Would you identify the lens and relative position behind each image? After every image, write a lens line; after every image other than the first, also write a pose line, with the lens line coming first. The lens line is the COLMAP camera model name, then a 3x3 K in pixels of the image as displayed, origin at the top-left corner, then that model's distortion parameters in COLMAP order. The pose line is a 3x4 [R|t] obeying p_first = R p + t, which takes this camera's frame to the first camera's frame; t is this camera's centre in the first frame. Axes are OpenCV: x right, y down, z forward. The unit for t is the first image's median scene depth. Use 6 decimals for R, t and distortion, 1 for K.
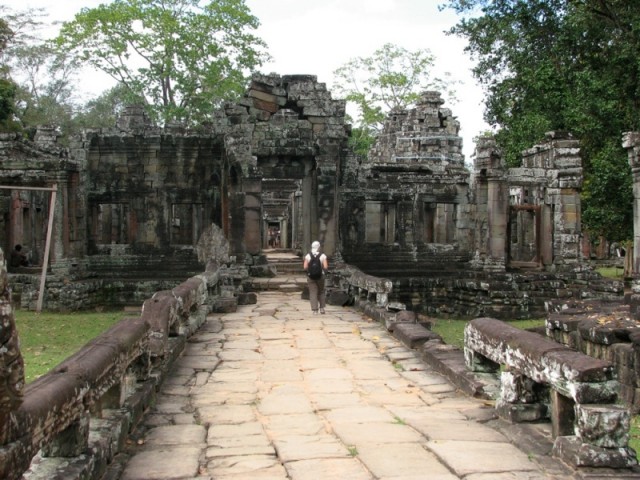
lens RADIAL K [[675.4, 0, 319.4], [0, 675.4, 239.5], [0, 0, 1]] dist [-0.104691, 0.000000]
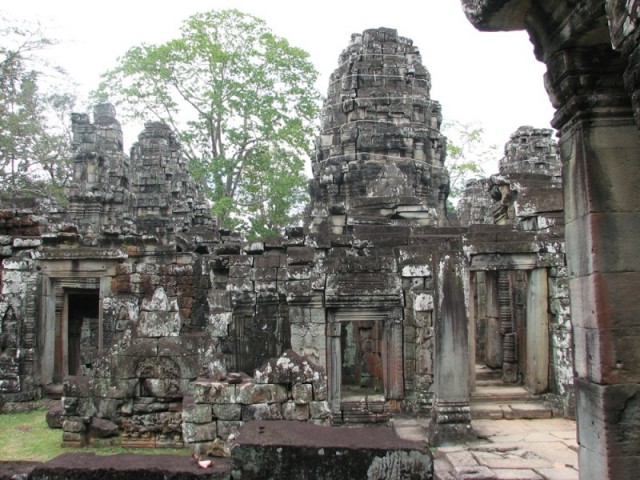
lens RADIAL K [[675.4, 0, 319.6], [0, 675.4, 239.0], [0, 0, 1]] dist [-0.104691, 0.000000]
pose [[0.996800, -0.007991, -0.079541, -0.019073], [0.000028, 0.995027, -0.099605, -0.003382], [0.079942, 0.099284, 0.991843, 0.126160]]
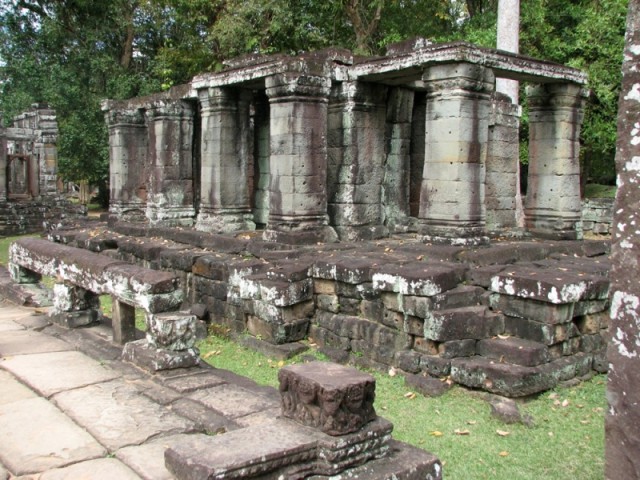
lens RADIAL K [[675.4, 0, 321.3], [0, 675.4, 239.4], [0, 0, 1]] dist [-0.104691, 0.000000]
pose [[0.824246, -0.052660, 0.563777, 0.013087], [-0.014351, 0.993403, 0.113771, -0.013553], [-0.566049, -0.101866, 0.818053, -0.176642]]
